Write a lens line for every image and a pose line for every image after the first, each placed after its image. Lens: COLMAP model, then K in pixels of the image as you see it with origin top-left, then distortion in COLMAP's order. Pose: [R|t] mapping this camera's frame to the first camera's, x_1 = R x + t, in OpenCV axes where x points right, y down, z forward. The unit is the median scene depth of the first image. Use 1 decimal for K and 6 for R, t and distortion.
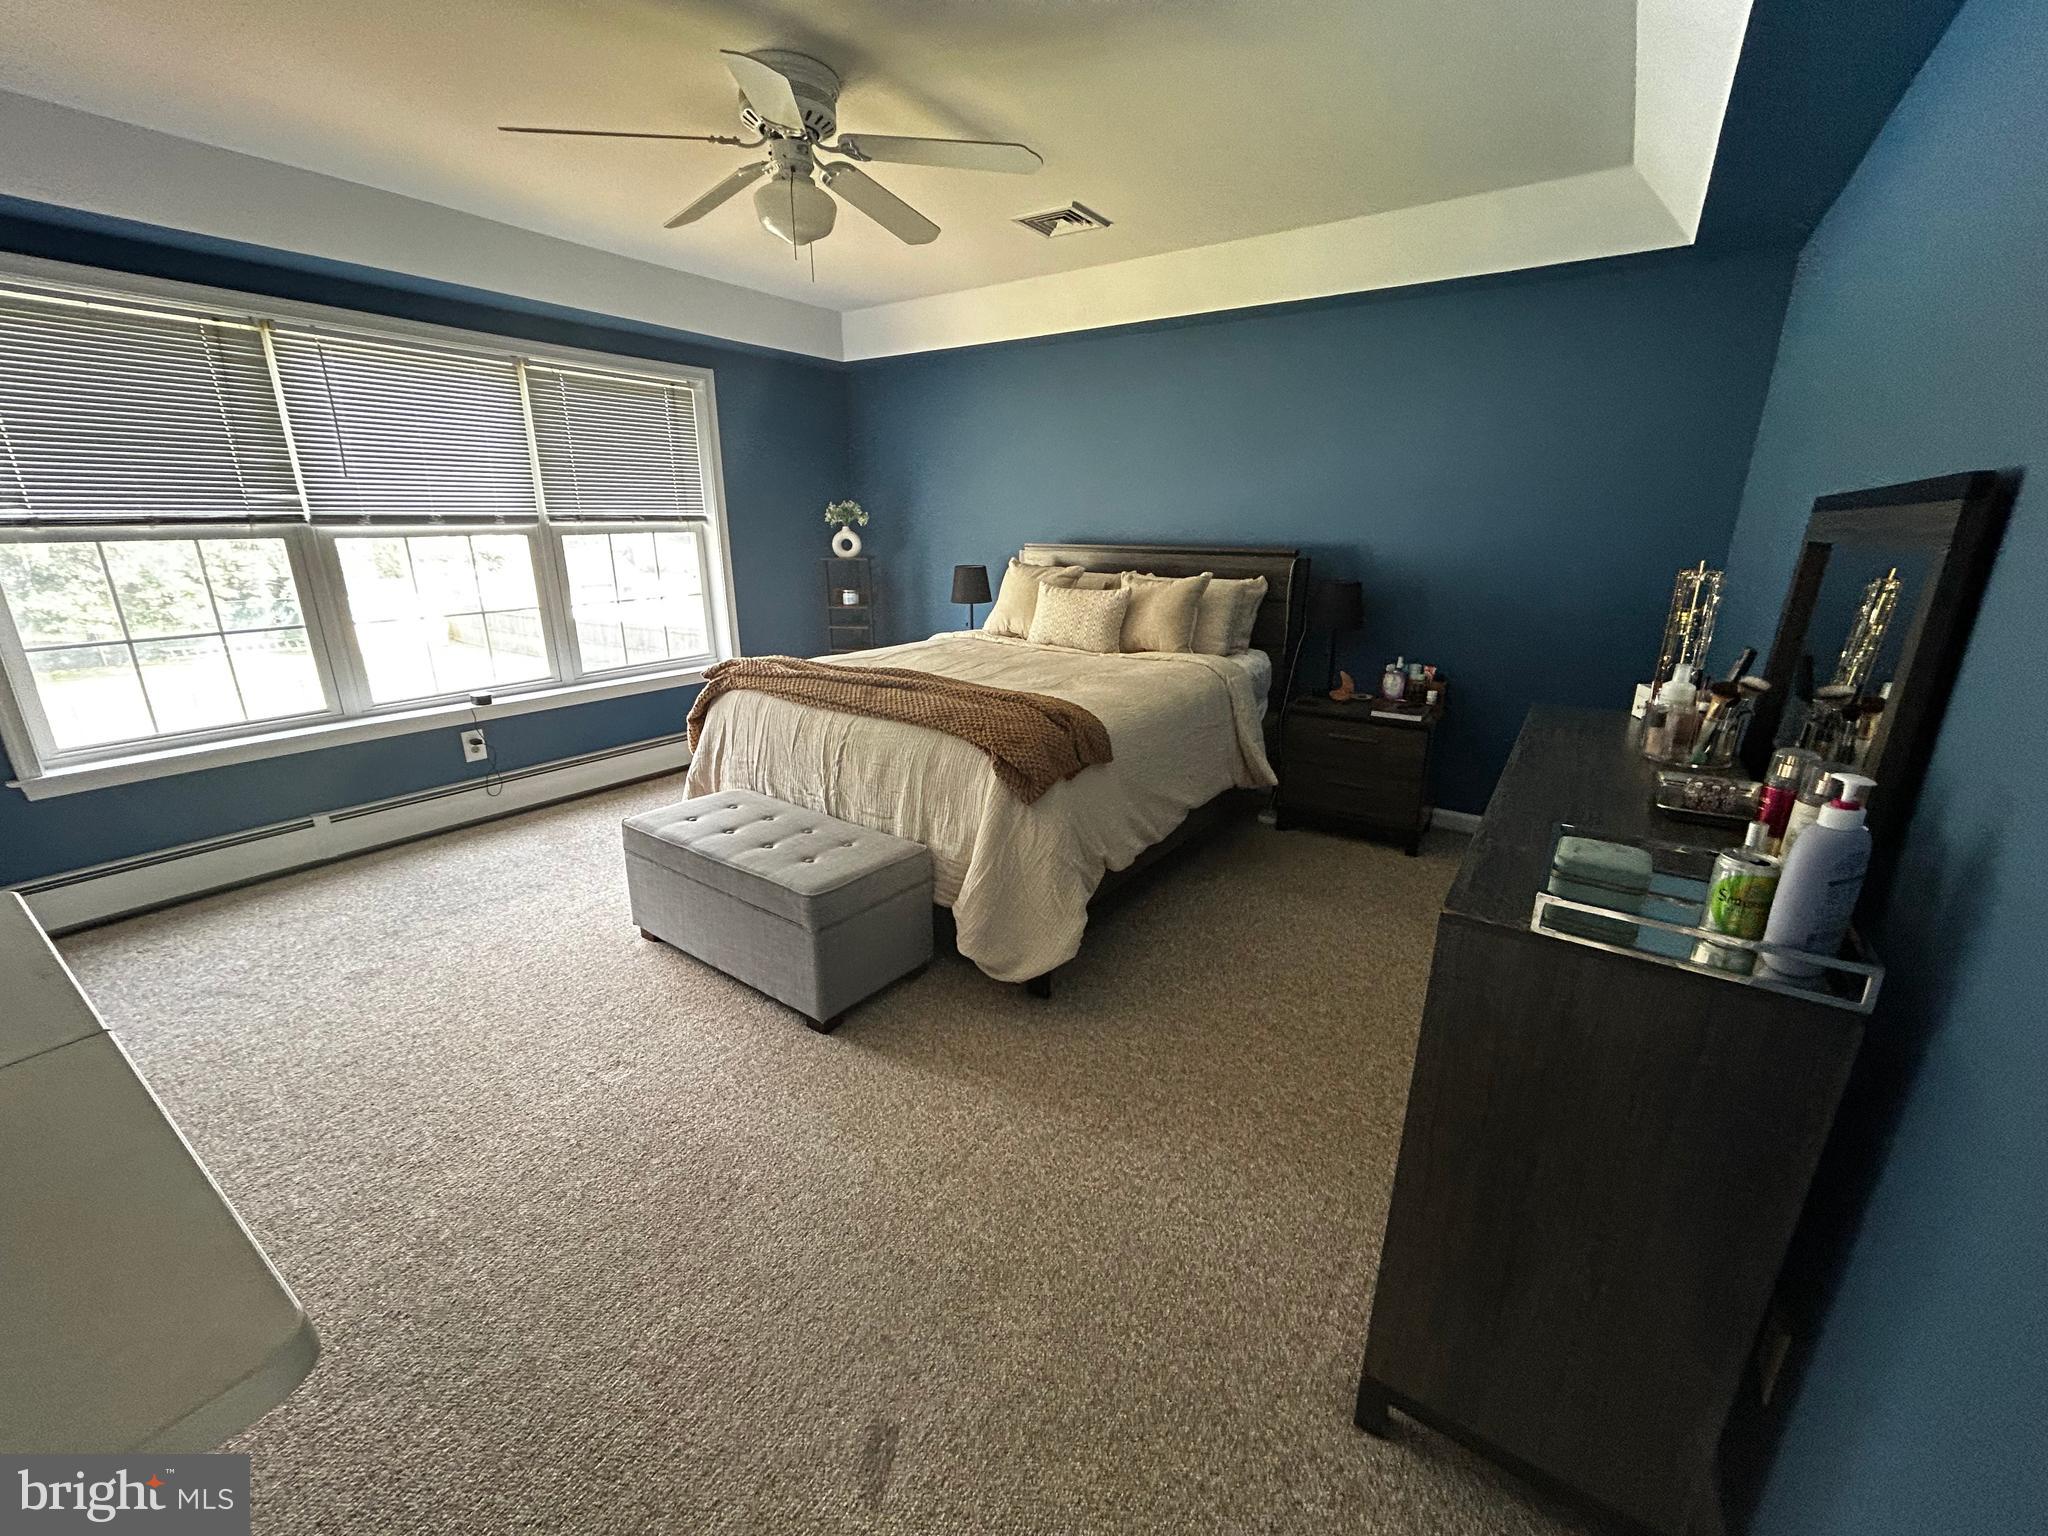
lens RADIAL K [[830.9, 0, 1013.0], [0, 830.9, 770.5], [0, 0, 1]] dist [-0.000978, 0.000259]
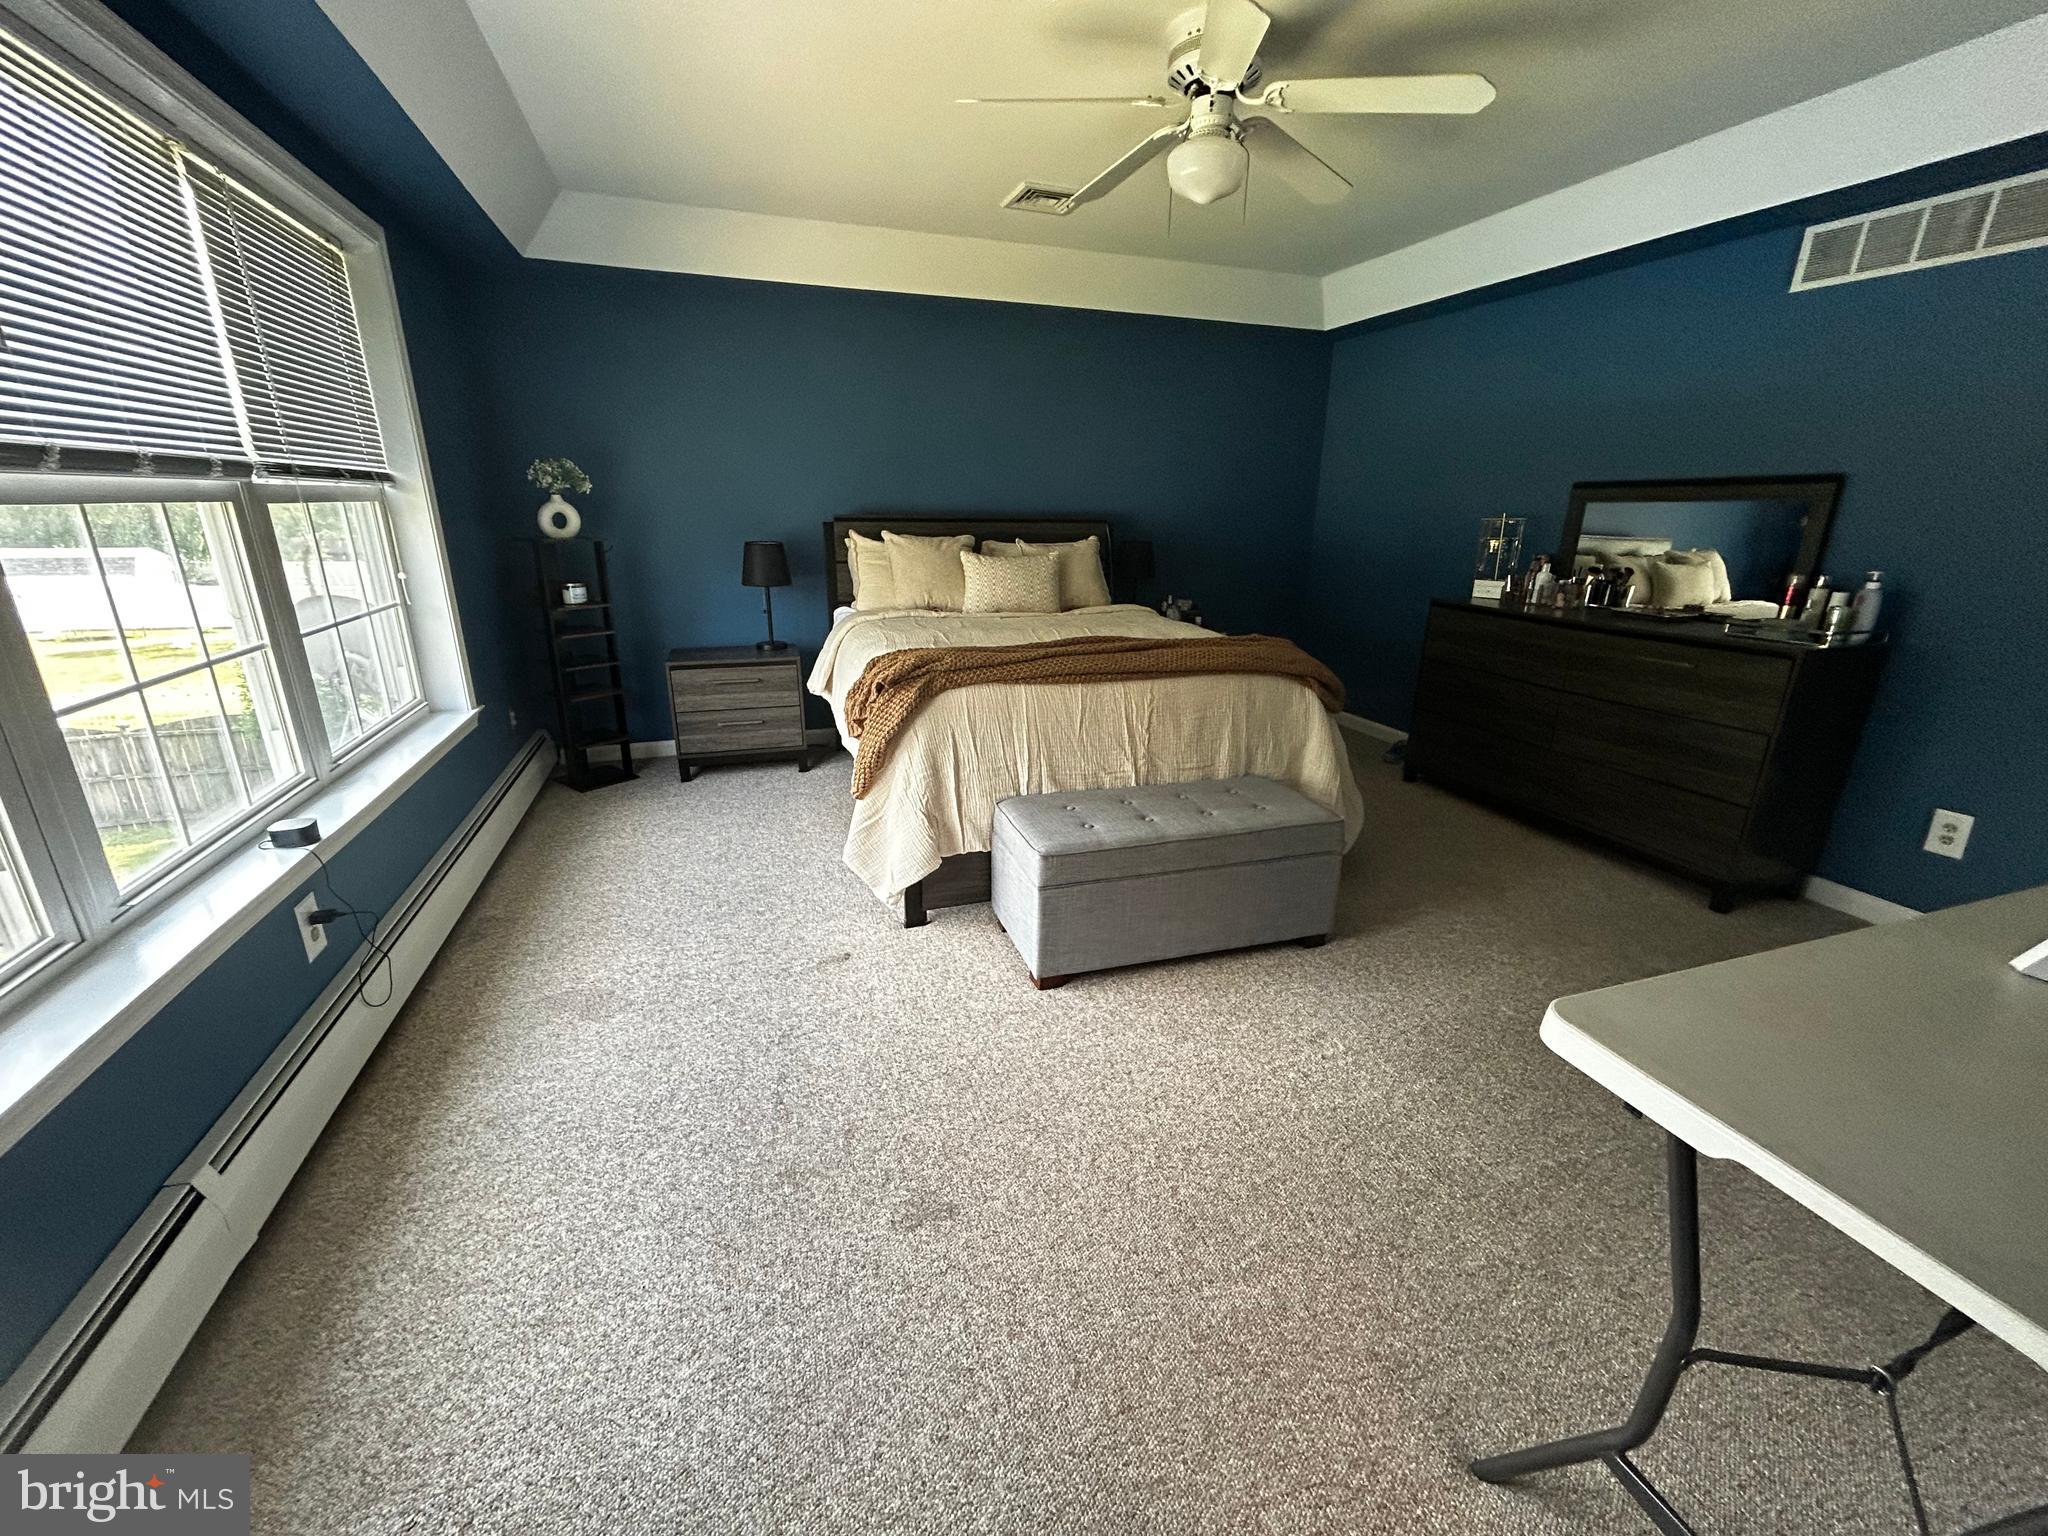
lens RADIAL K [[830.9, 0, 1029.7], [0, 830.9, 774.2], [0, 0, 1]] dist [-0.000978, 0.000259]
pose [[0.595034, -0.246552, 0.764948, -0.722865], [0.227581, 0.964517, 0.133846, -0.083326], [-0.770805, 0.094445, 0.630031, 0.332562]]
